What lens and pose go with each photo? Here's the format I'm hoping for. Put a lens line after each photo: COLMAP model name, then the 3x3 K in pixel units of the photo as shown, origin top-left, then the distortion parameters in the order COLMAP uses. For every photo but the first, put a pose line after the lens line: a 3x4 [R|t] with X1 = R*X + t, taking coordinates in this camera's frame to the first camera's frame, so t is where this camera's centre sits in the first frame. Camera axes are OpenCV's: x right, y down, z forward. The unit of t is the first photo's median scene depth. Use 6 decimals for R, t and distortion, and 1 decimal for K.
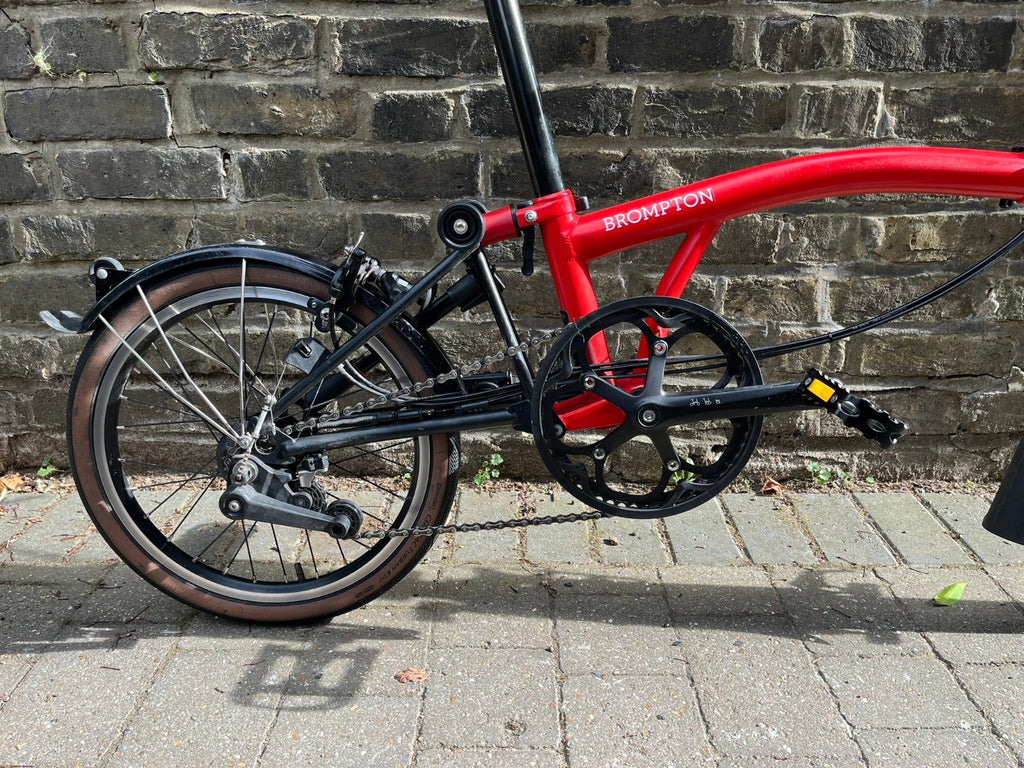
lens RADIAL K [[781.5, 0, 513.9], [0, 781.5, 388.2], [0, 0, 1]] dist [0.070599, -0.098557]
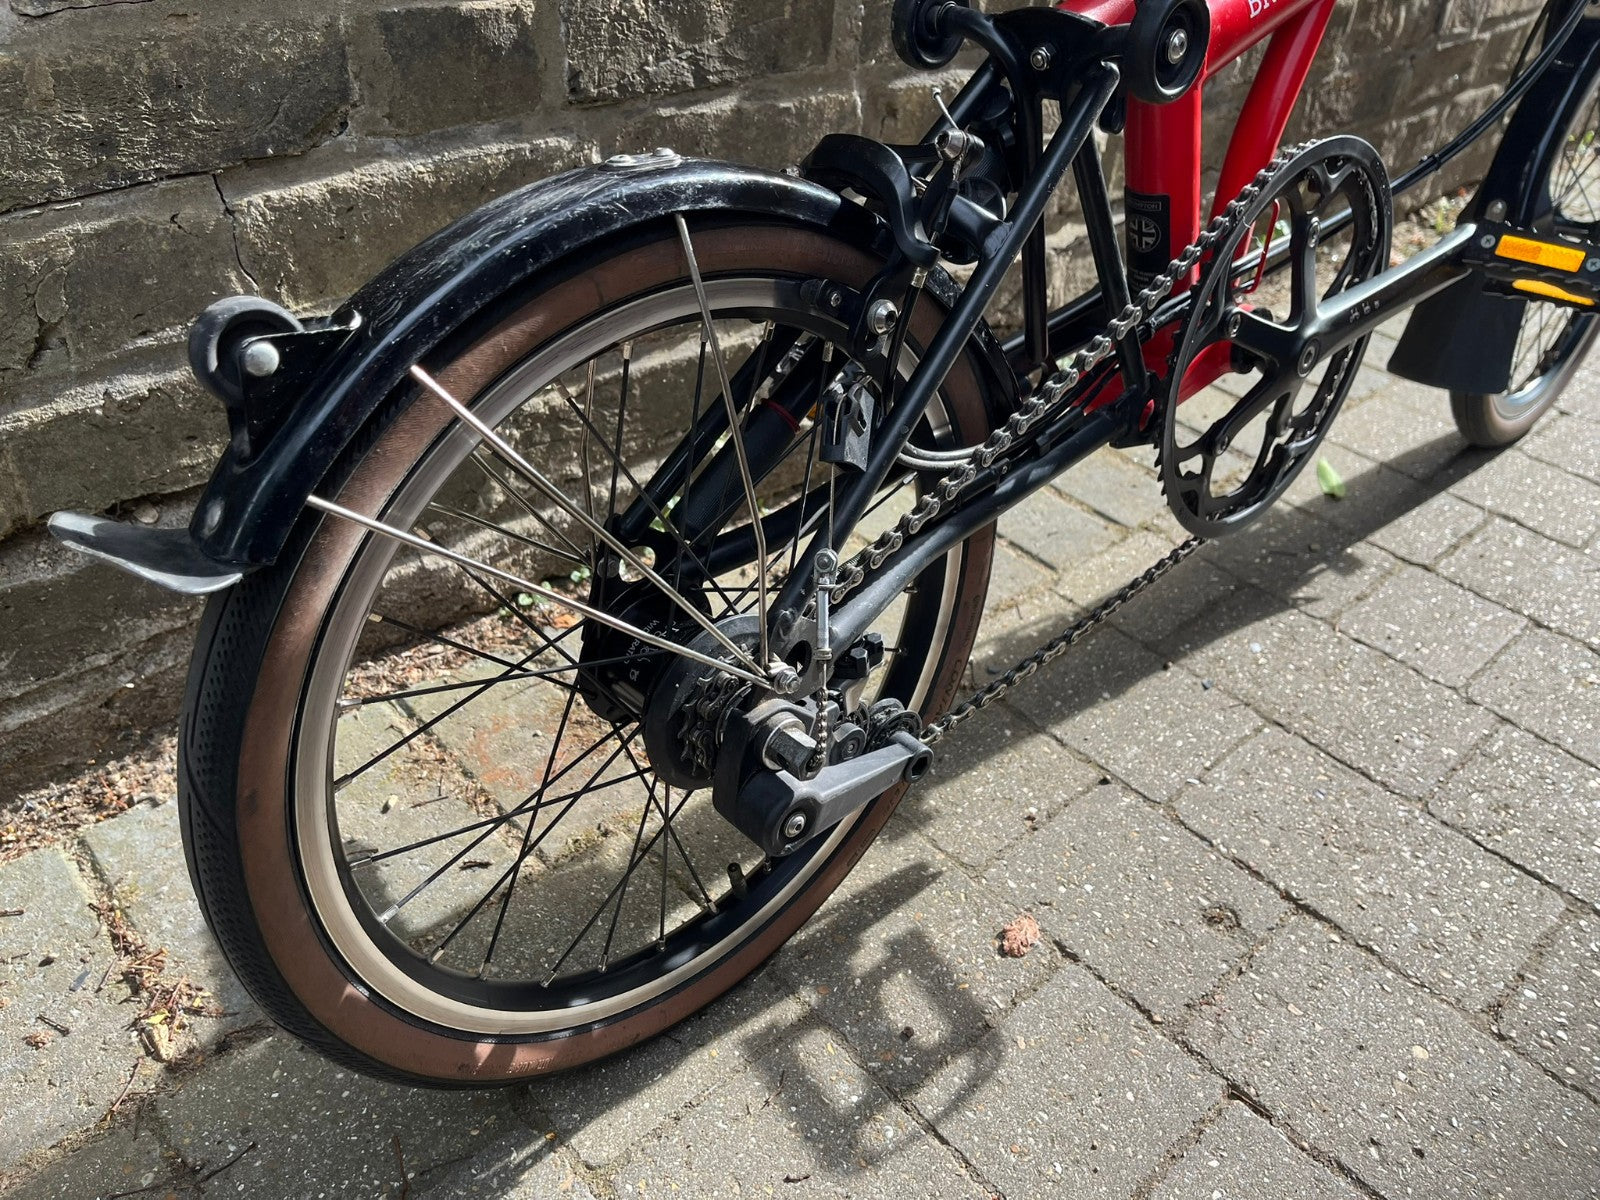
lens RADIAL K [[1221.0, 0, 786.9], [0, 1221.0, 591.0], [0, 0, 1]] dist [0.070599, -0.098557]
pose [[0.739734, -0.364921, 0.565354, -0.505878], [0.185064, 0.918108, 0.350469, -0.143684], [-0.646950, -0.154627, 0.746690, 0.397746]]
